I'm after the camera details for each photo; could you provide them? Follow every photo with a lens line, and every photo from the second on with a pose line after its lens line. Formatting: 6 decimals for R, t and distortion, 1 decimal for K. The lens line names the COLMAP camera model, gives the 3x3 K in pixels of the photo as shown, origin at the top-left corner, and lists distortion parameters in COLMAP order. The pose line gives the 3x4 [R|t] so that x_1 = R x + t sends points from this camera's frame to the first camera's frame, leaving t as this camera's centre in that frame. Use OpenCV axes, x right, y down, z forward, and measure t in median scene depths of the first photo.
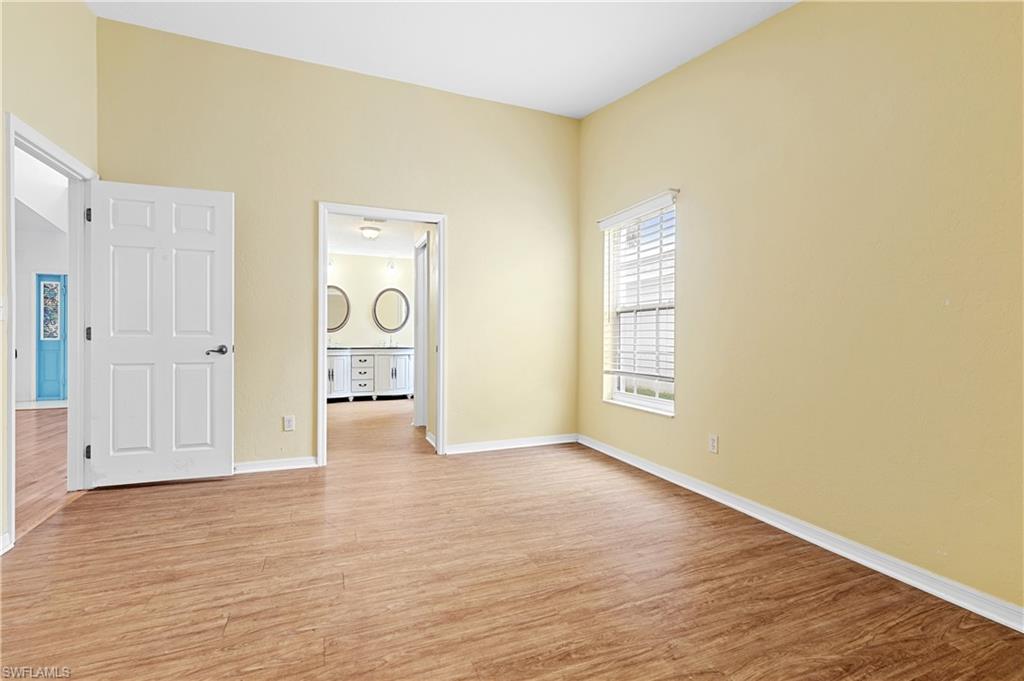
lens RADIAL K [[463.4, 0, 516.0], [0, 463.4, 337.5], [0, 0, 1]] dist [0.002264, -0.000119]
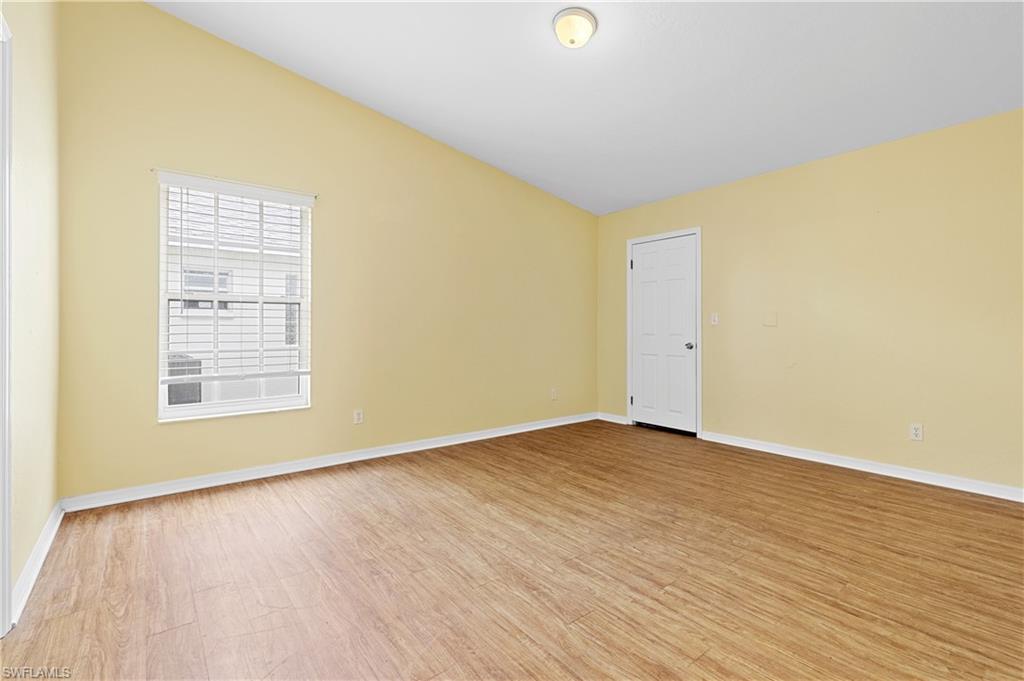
lens RADIAL K [[463.4, 0, 516.0], [0, 463.4, 337.5], [0, 0, 1]] dist [0.002264, -0.000119]
pose [[-0.276441, -0.020445, 0.960813, -1.484394], [0.002752, 0.999753, 0.022065, -0.021527], [-0.961027, 0.008744, -0.276316, 1.542589]]
